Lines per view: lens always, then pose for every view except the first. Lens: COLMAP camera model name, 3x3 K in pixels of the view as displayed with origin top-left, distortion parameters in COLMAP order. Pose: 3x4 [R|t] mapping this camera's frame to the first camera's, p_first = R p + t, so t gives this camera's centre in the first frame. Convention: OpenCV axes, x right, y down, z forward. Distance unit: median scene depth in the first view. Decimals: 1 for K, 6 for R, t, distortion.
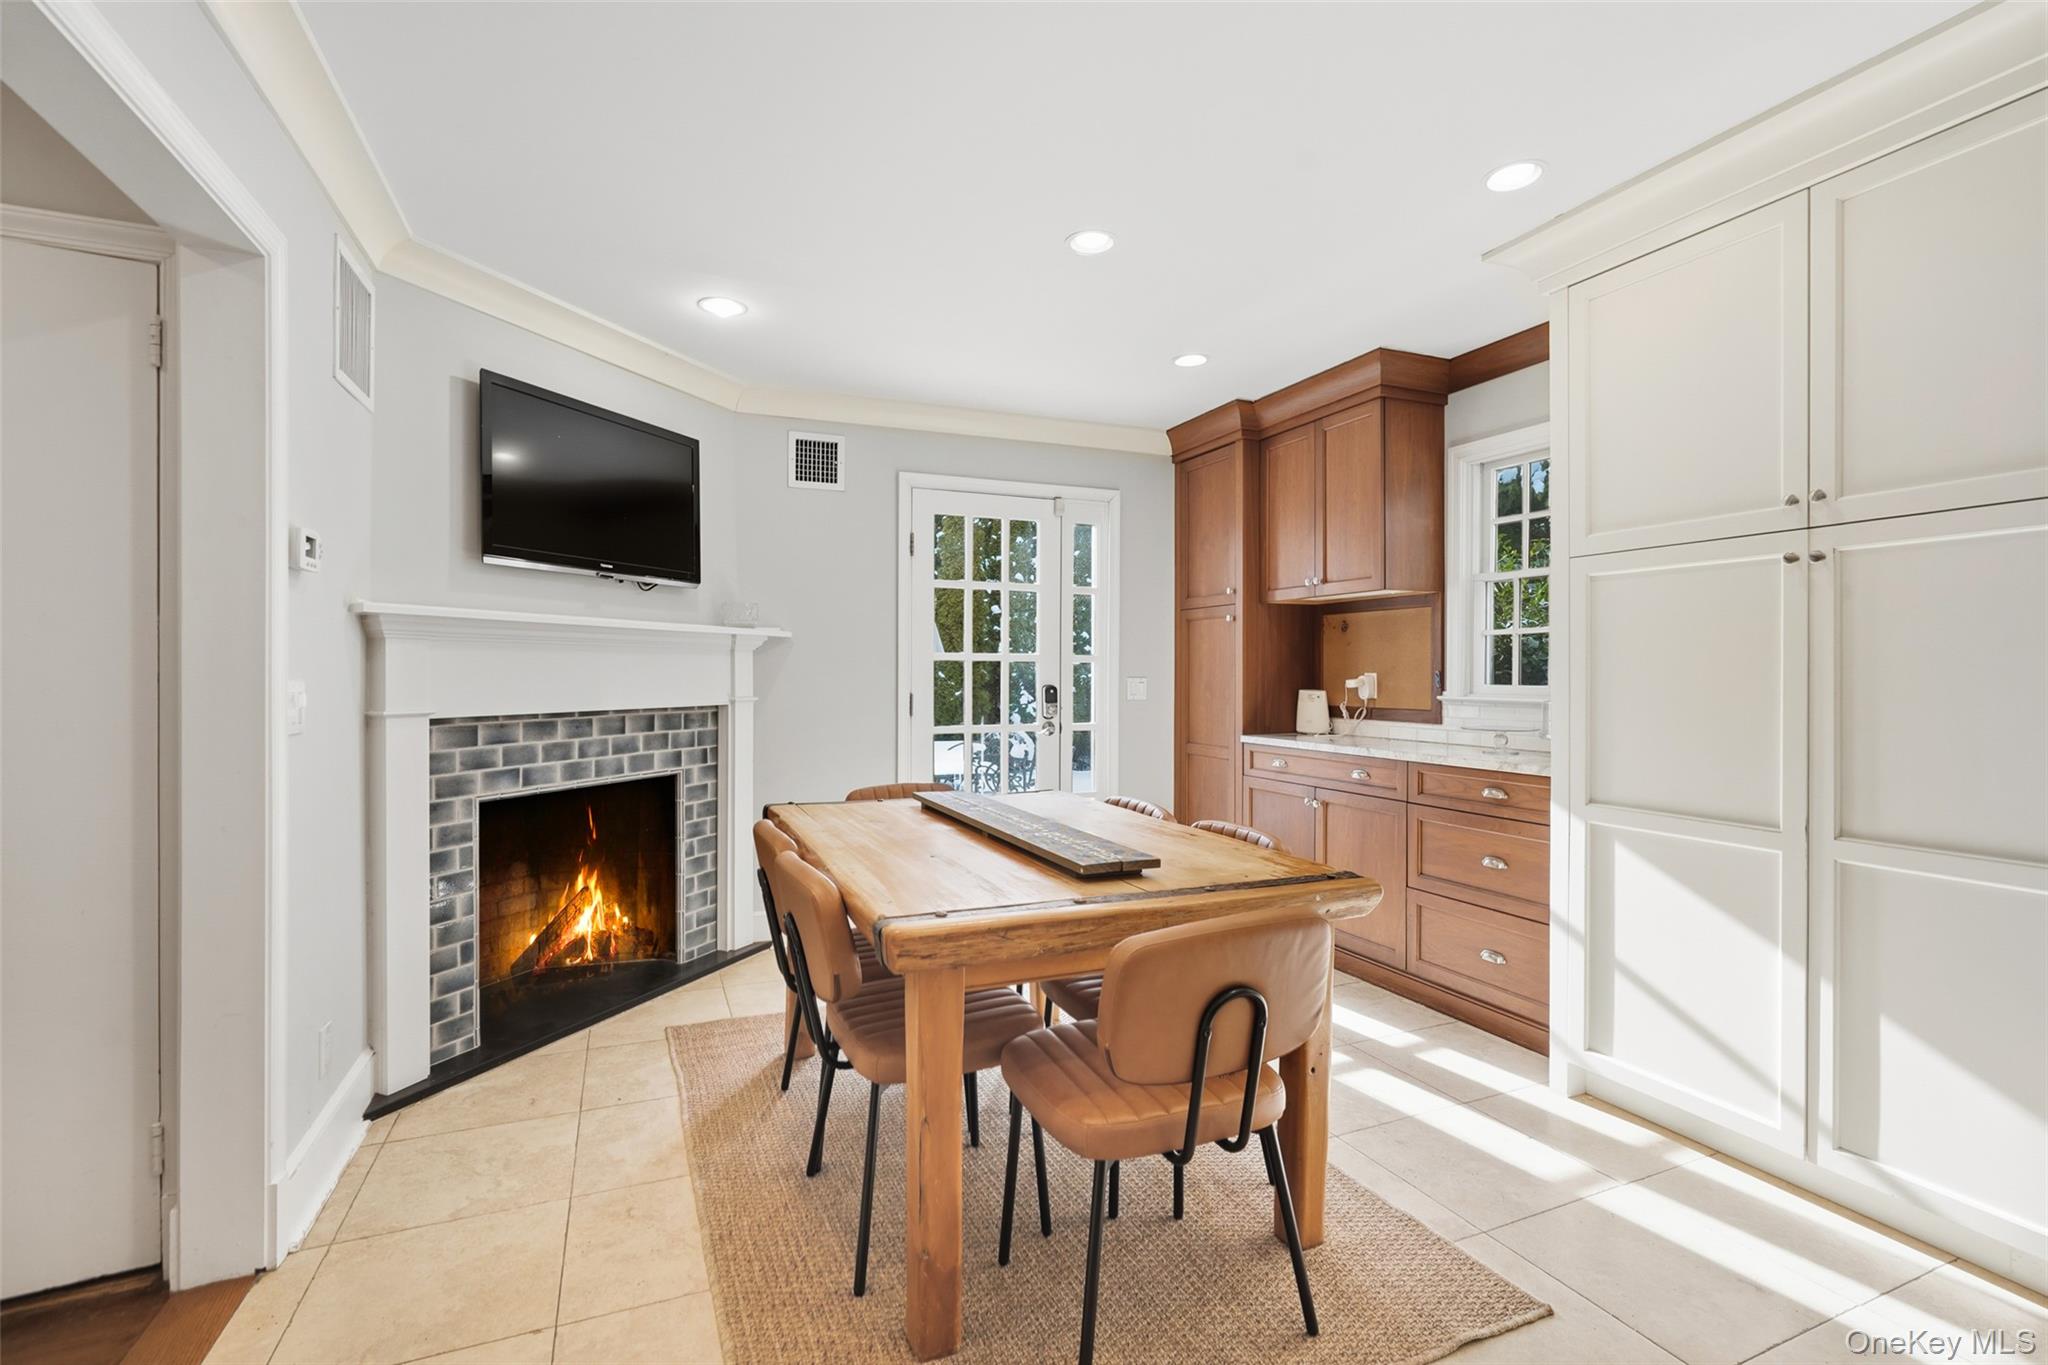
lens RADIAL K [[933.5, 0, 1029.4], [0, 933.5, 674.7], [0, 0, 1]] dist [-0.002048, -0.000089]
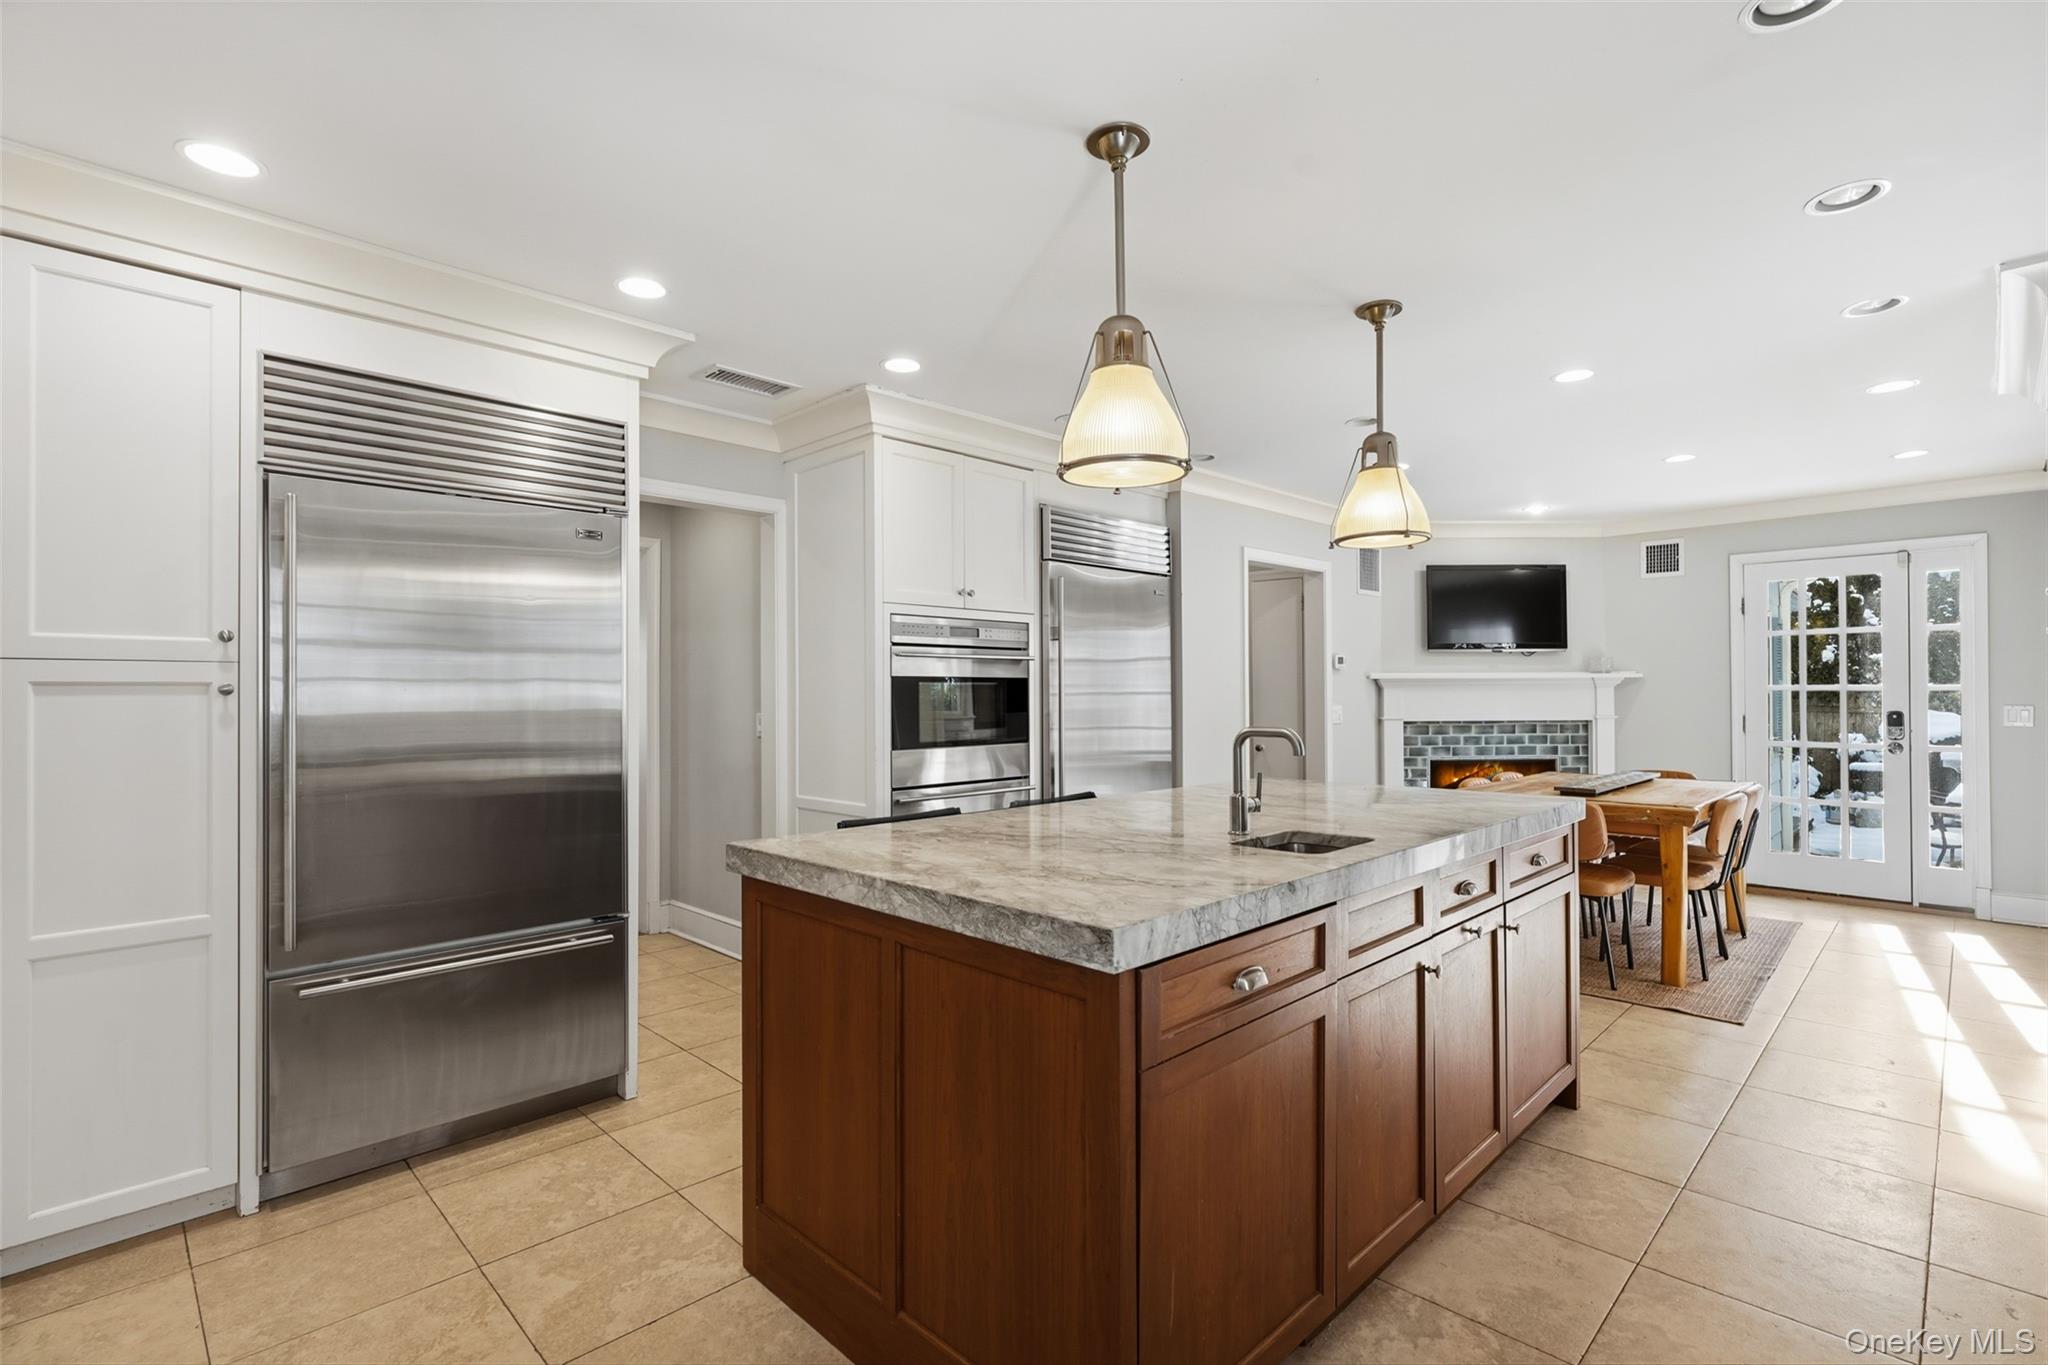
lens RADIAL K [[947.7, 0, 1024.0], [0, 947.7, 682.5], [0, 0, 1]] dist [0.000637, 0.000424]
pose [[0.367888, -0.013690, -0.929769, 0.946808], [0.005500, 0.999906, -0.012546, -0.020493], [0.929854, -0.000498, 0.367929, -0.595433]]
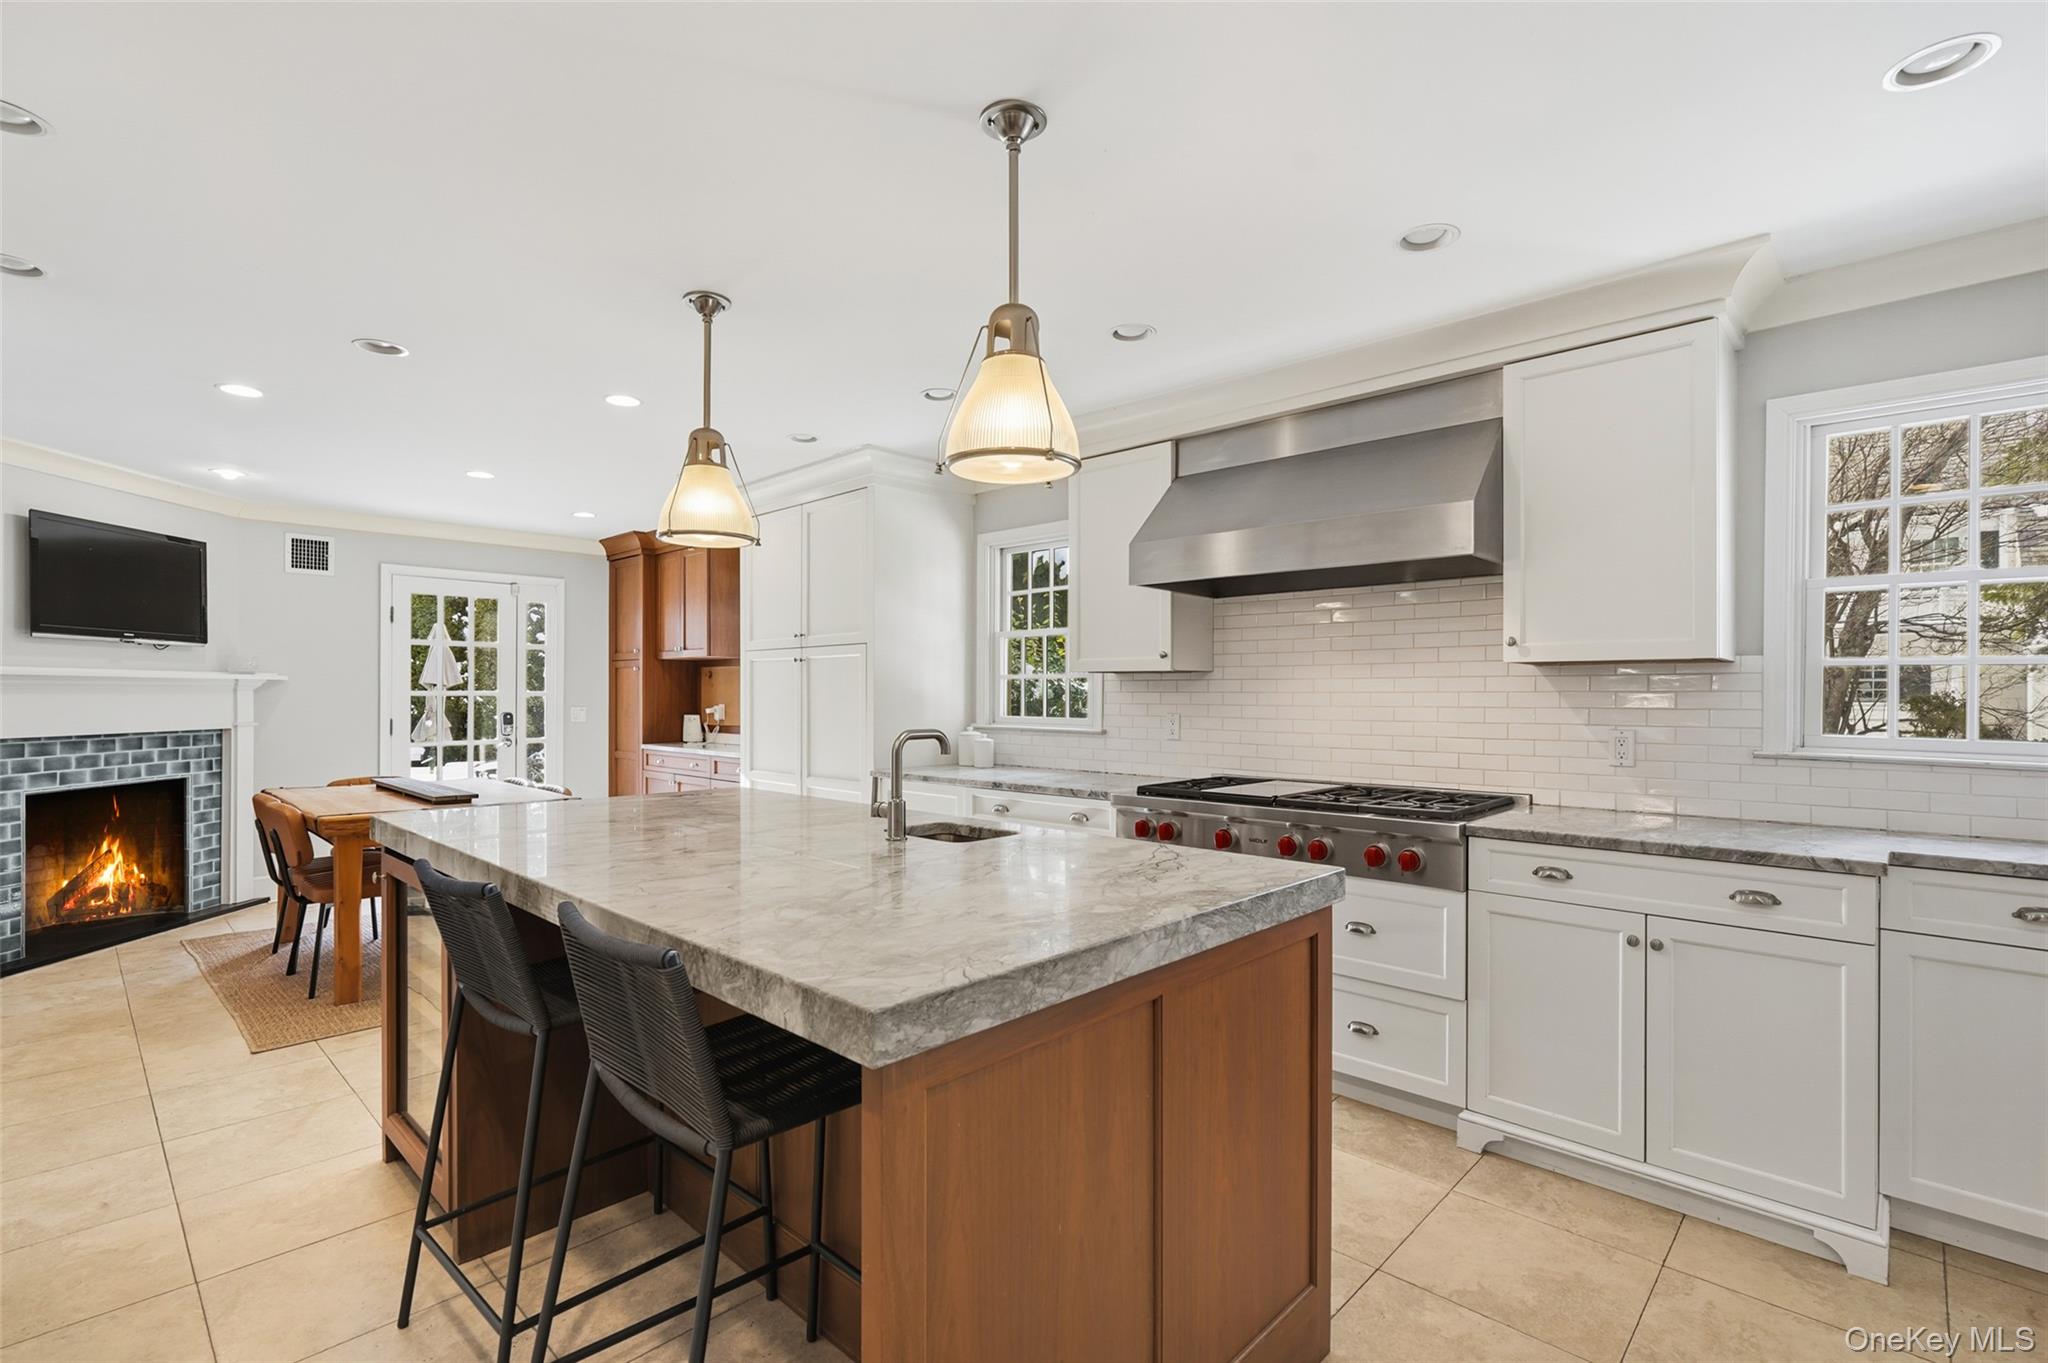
lens RADIAL K [[924.1, 0, 1014.4], [0, 924.1, 695.1], [0, 0, 1]] dist [-0.000914, 0.001033]
pose [[0.921890, 0.001269, 0.387450, 0.249628], [-0.001334, 0.999999, -0.000101, -0.021558], [-0.387449, -0.000424, 0.921891, -0.819405]]
